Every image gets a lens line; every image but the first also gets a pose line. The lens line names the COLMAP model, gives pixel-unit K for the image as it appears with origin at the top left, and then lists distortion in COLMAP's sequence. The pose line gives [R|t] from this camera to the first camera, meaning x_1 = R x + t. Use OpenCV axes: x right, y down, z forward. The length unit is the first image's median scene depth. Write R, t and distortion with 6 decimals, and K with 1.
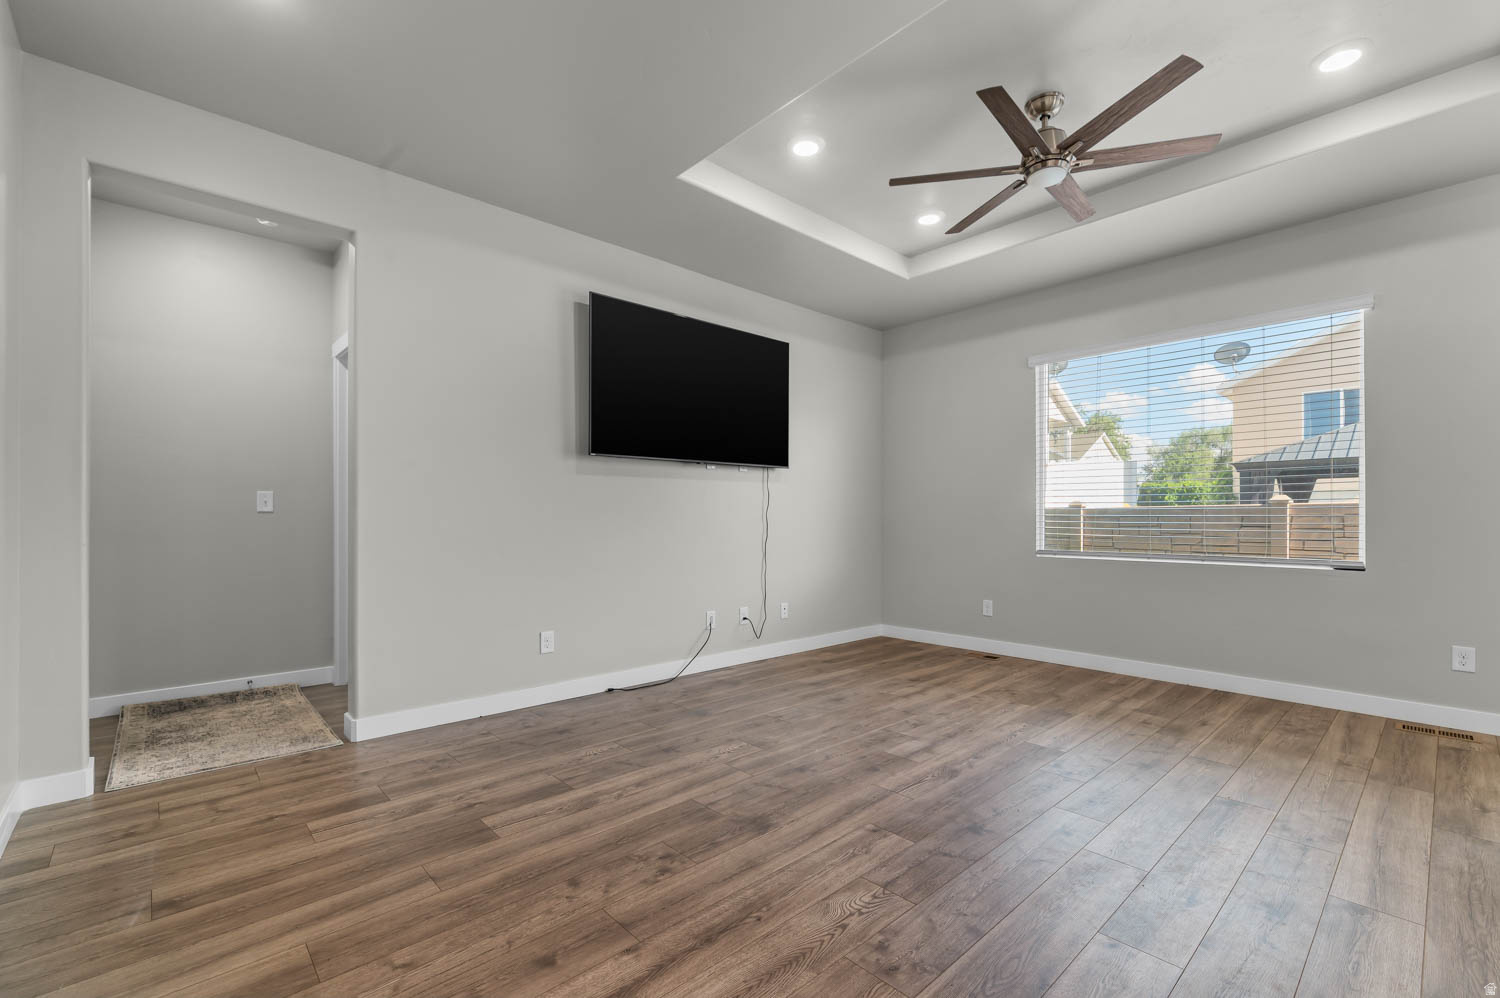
lens RADIAL K [[649.9, 0, 751.4], [0, 649.9, 504.9], [0, 0, 1]] dist [-0.001087, 0.000082]
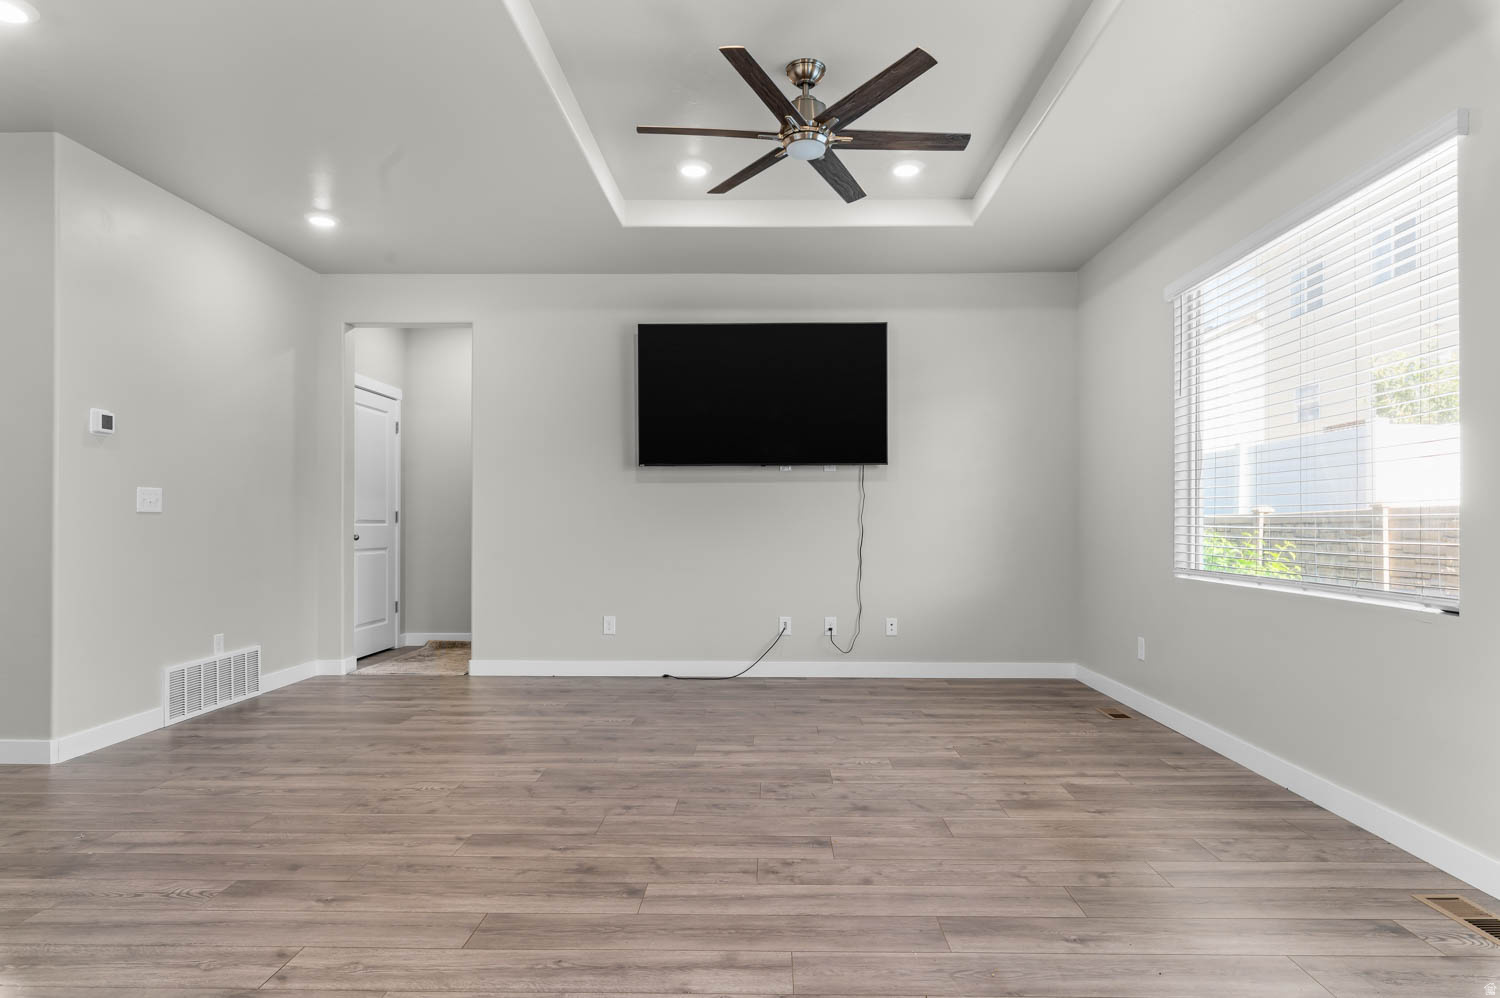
lens RADIAL K [[841.2, 0, 754.3], [0, 841.2, 499.1], [0, 0, 1]] dist [-0.005638, -0.001427]
pose [[0.725134, -0.017135, -0.688395, 0.976906], [0.012864, 0.999853, -0.011338, 0.001223], [0.688488, -0.000634, 0.725247, 0.069901]]
